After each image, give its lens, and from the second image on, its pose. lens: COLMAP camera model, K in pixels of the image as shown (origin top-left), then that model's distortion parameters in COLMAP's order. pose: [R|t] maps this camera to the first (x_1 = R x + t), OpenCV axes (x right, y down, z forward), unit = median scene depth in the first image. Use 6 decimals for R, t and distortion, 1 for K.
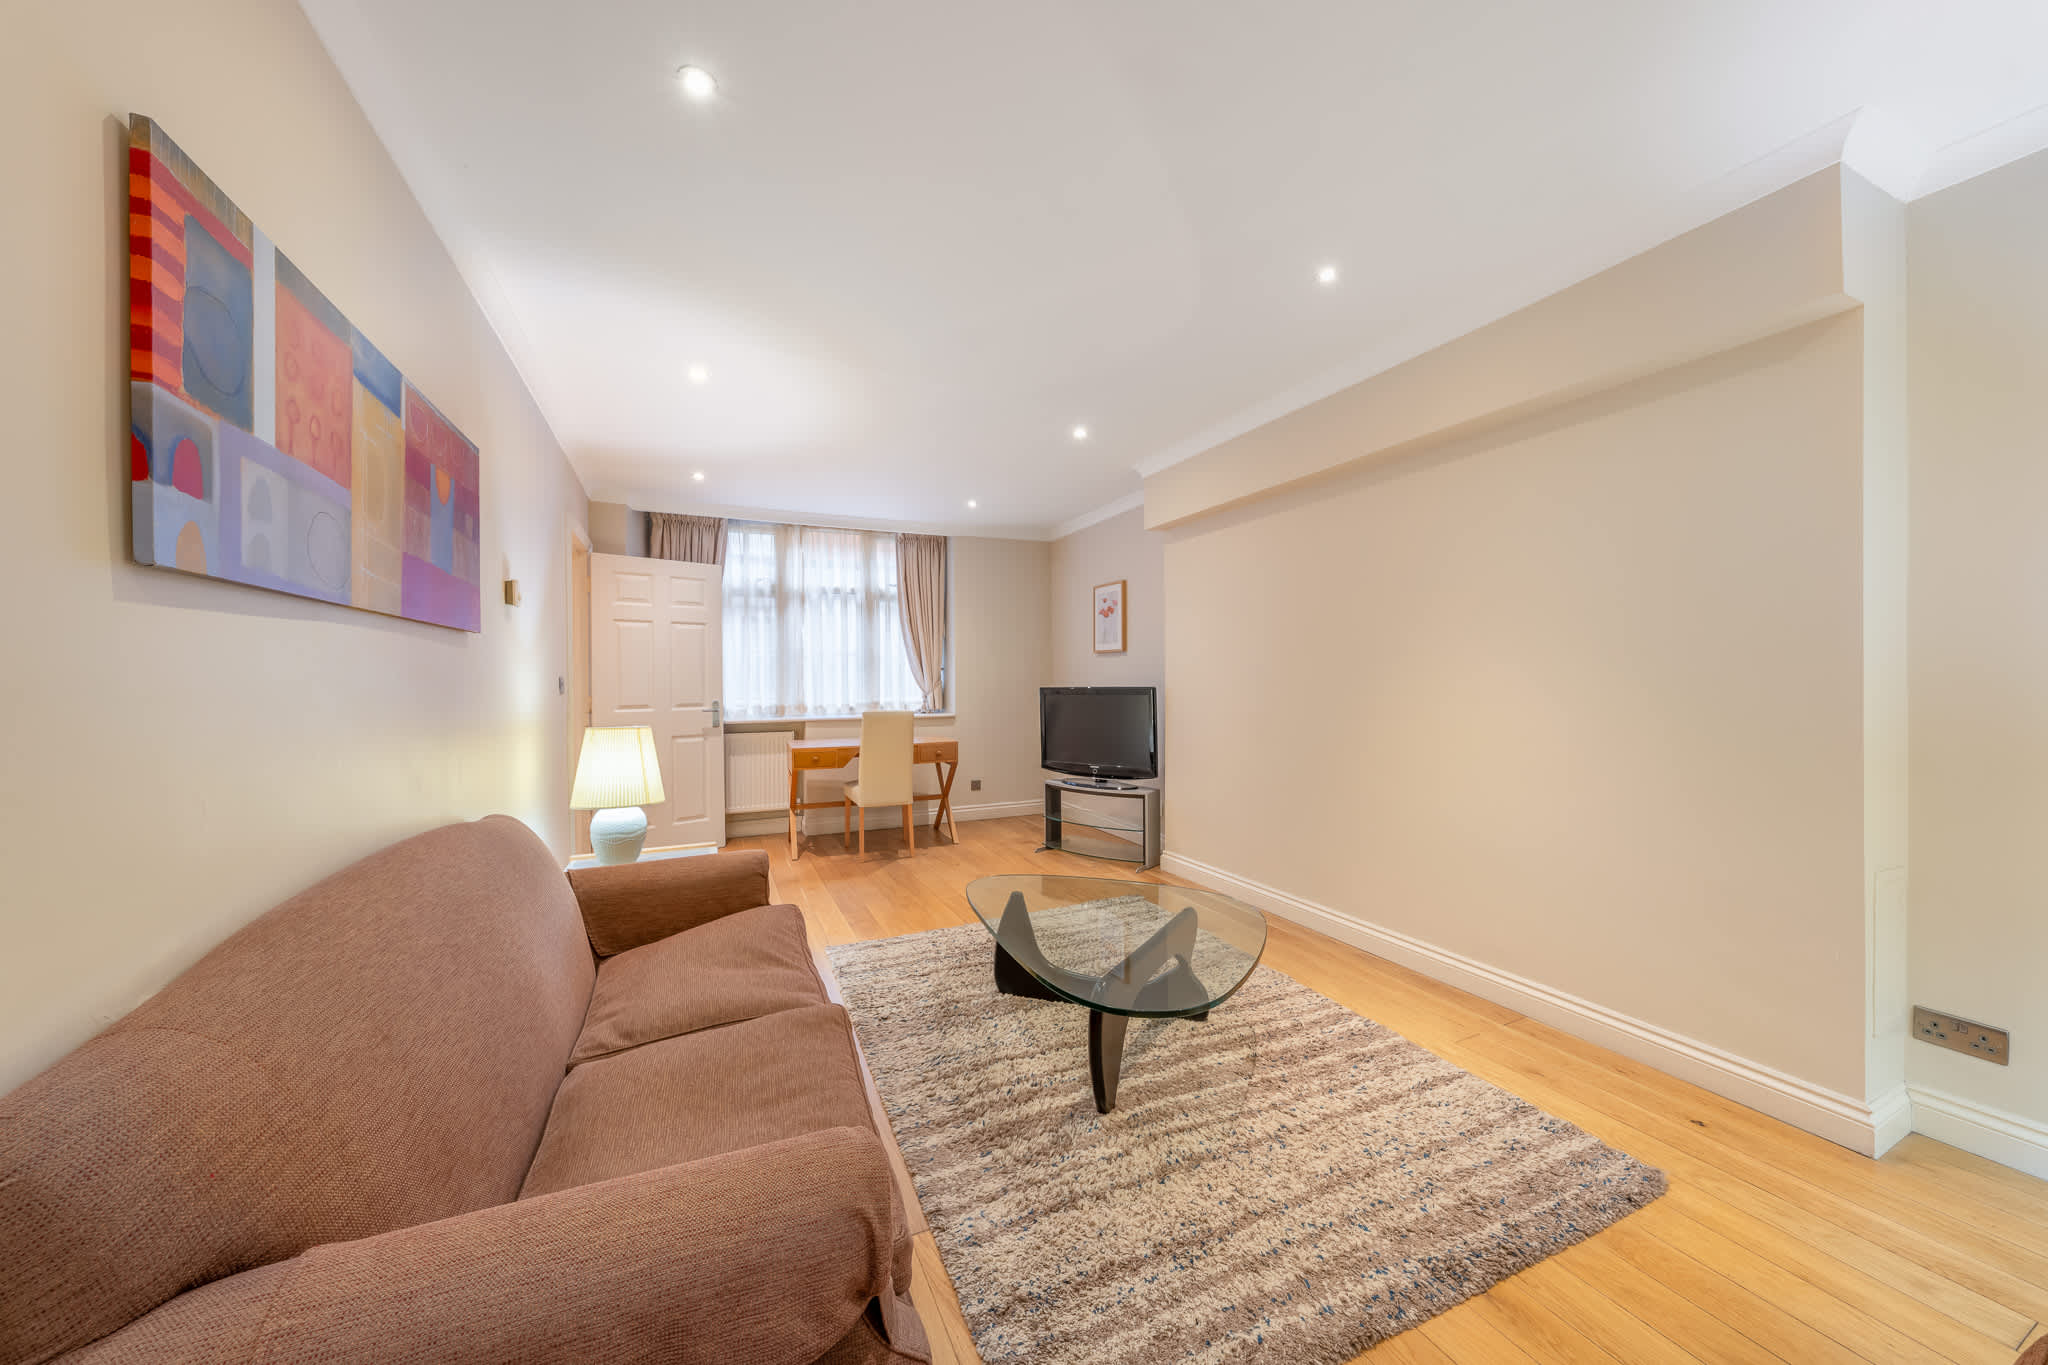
lens RADIAL K [[710.3, 0, 1015.5], [0, 710.3, 690.1], [0, 0, 1]] dist [0.000547, 0.000079]
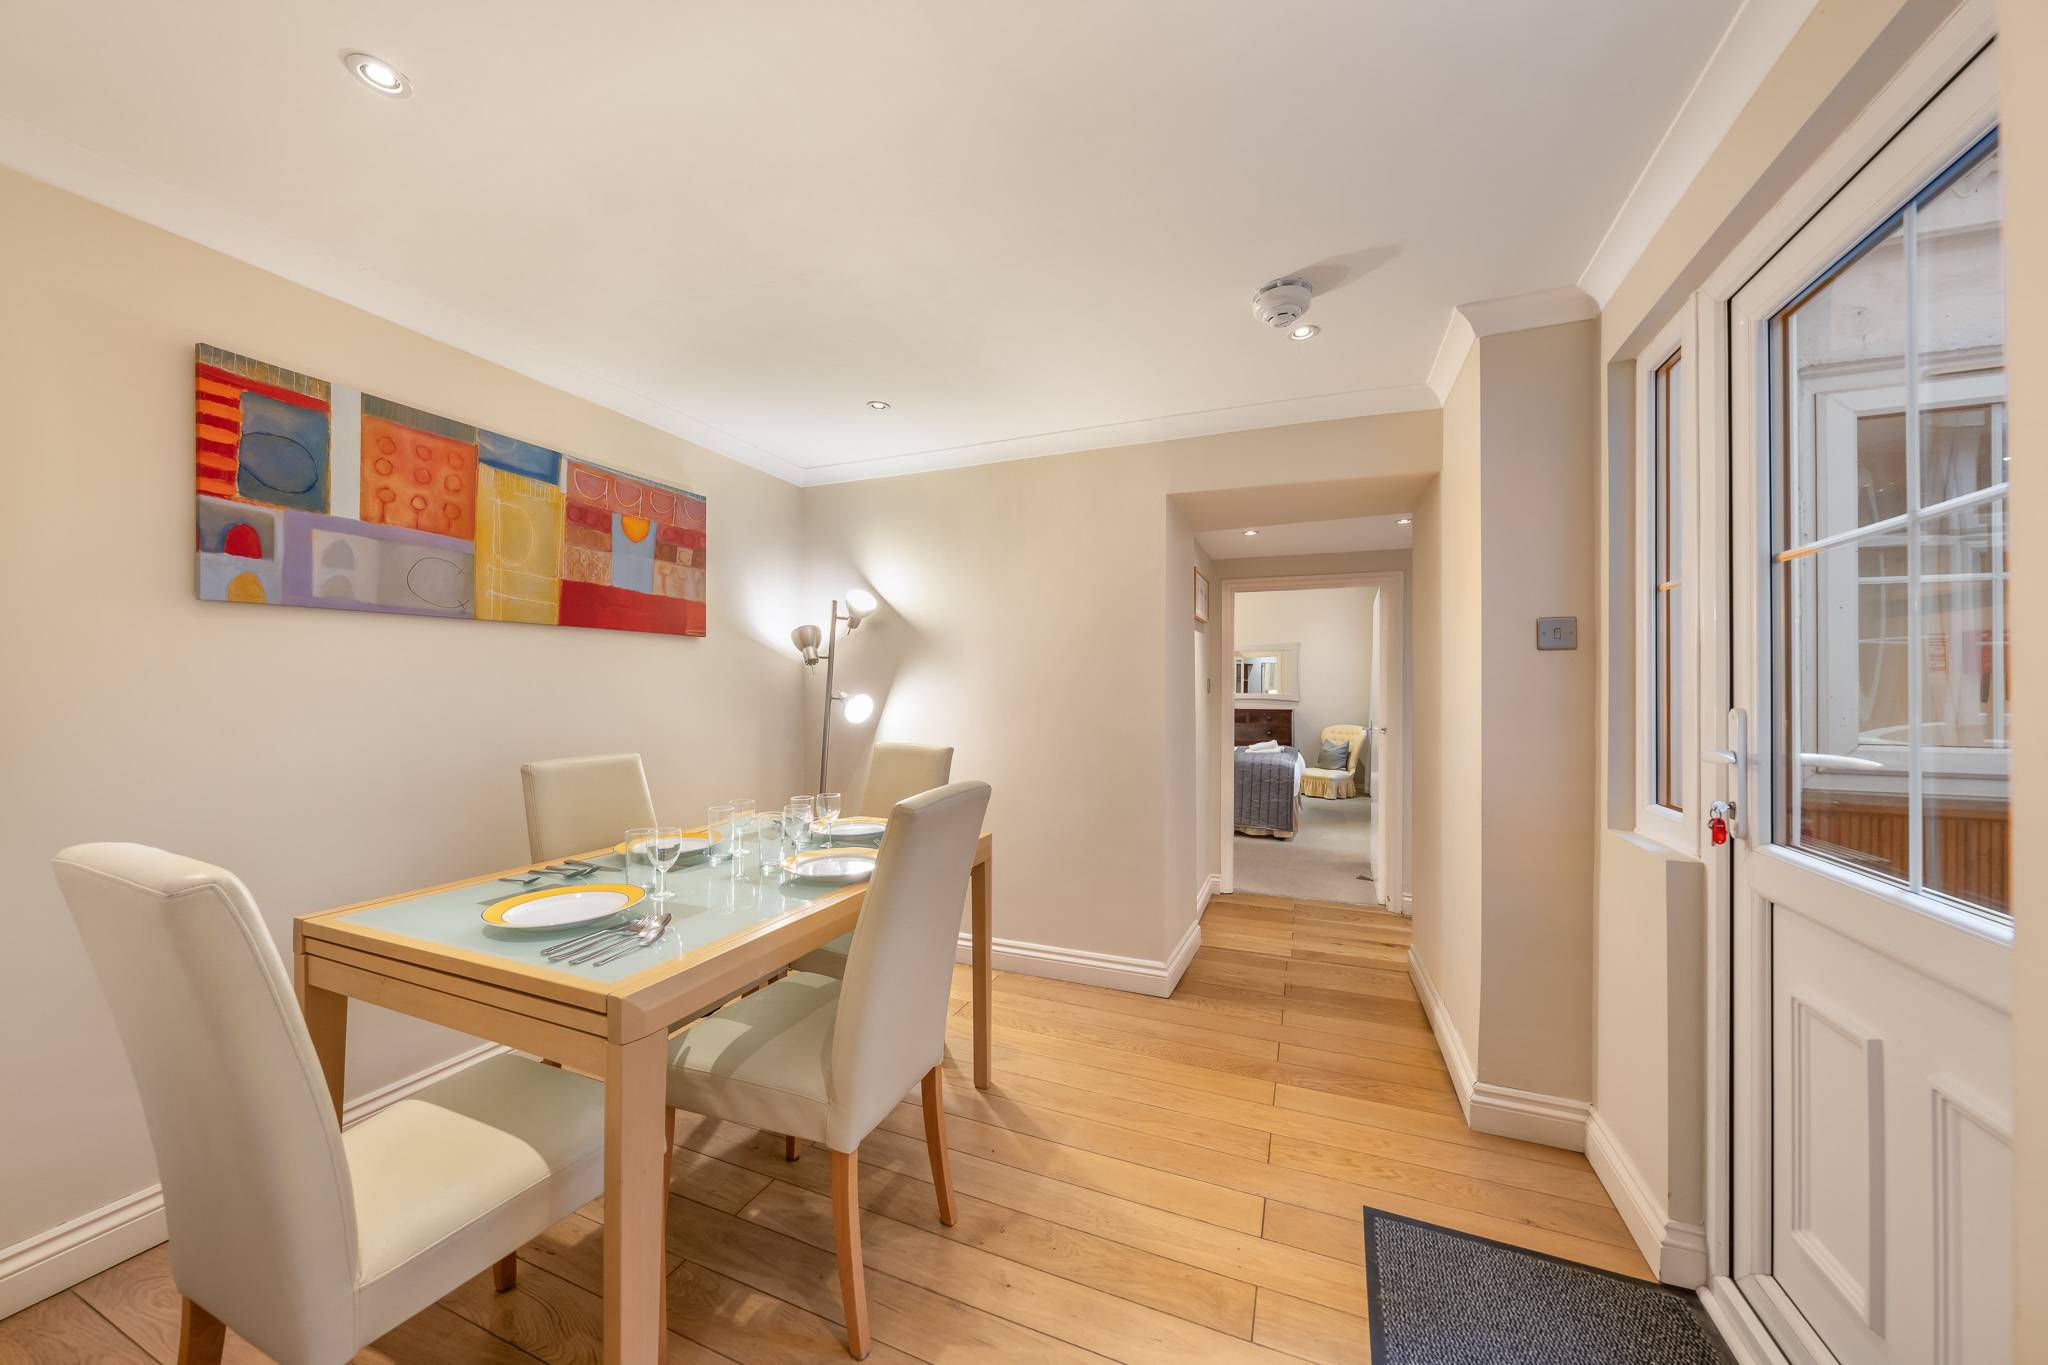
lens RADIAL K [[697.5, 0, 1021.2], [0, 697.5, 686.6], [0, 0, 1]] dist [-0.005810, -0.000230]
pose [[0.692100, 0.007285, -0.721765, 0.490388], [-0.010904, 0.999940, -0.000363, 0.005735], [0.721720, 0.008121, 0.692138, 0.449106]]
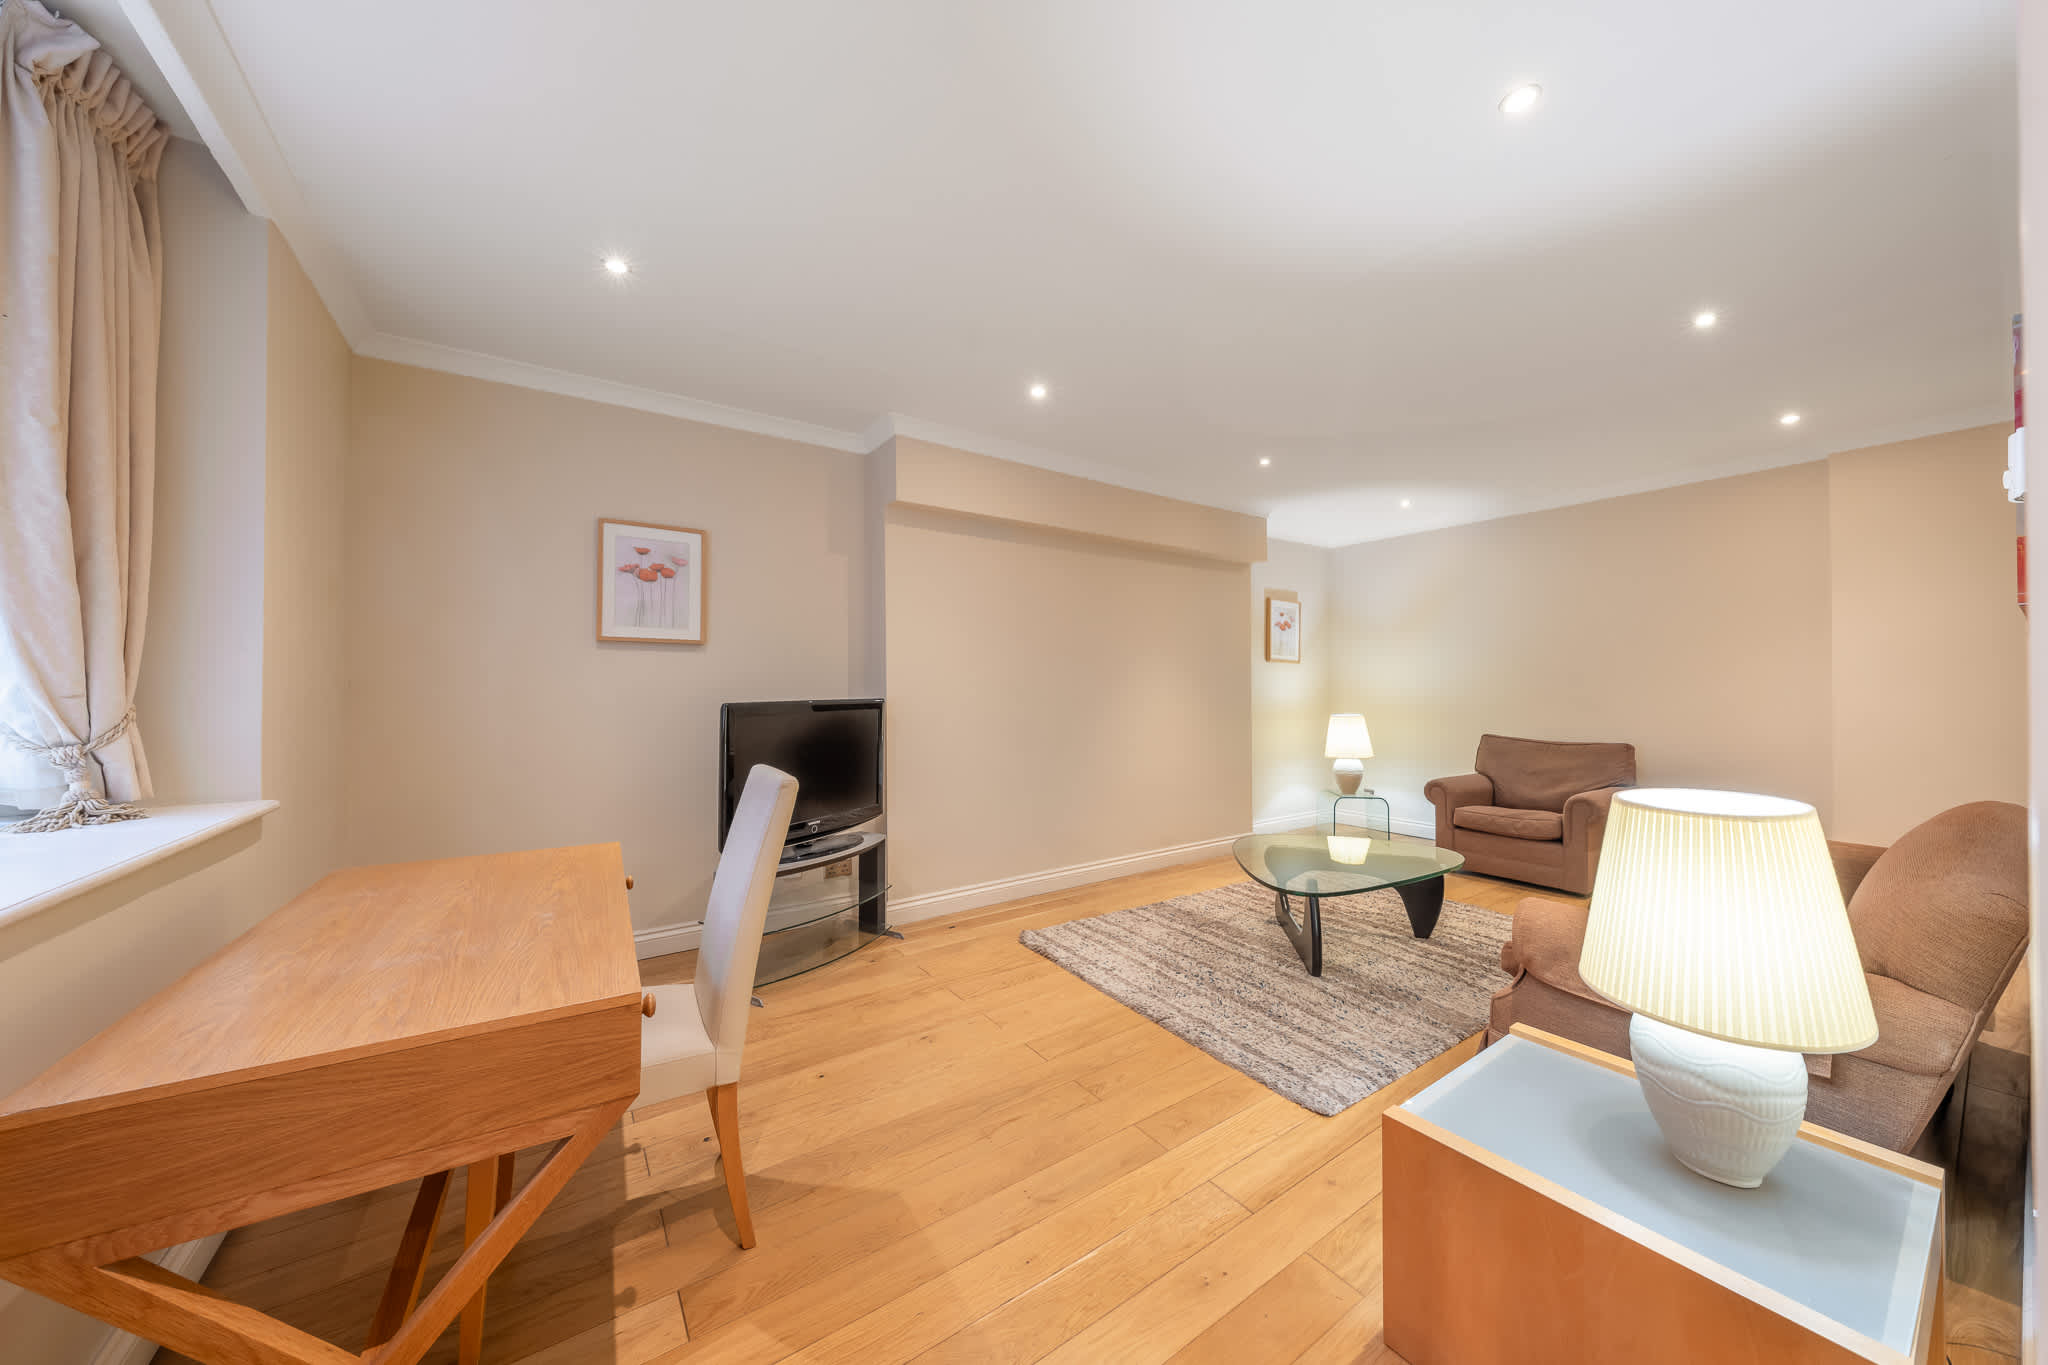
lens RADIAL K [[697.5, 0, 1026.6], [0, 697.5, 676.8], [0, 0, 1]] dist [-0.005810, -0.000230]
pose [[-0.188979, 0.017791, 0.981820, -1.020100], [0.014915, 0.999773, -0.015245, -0.024236], [-0.981868, 0.011763, -0.189201, 1.690785]]
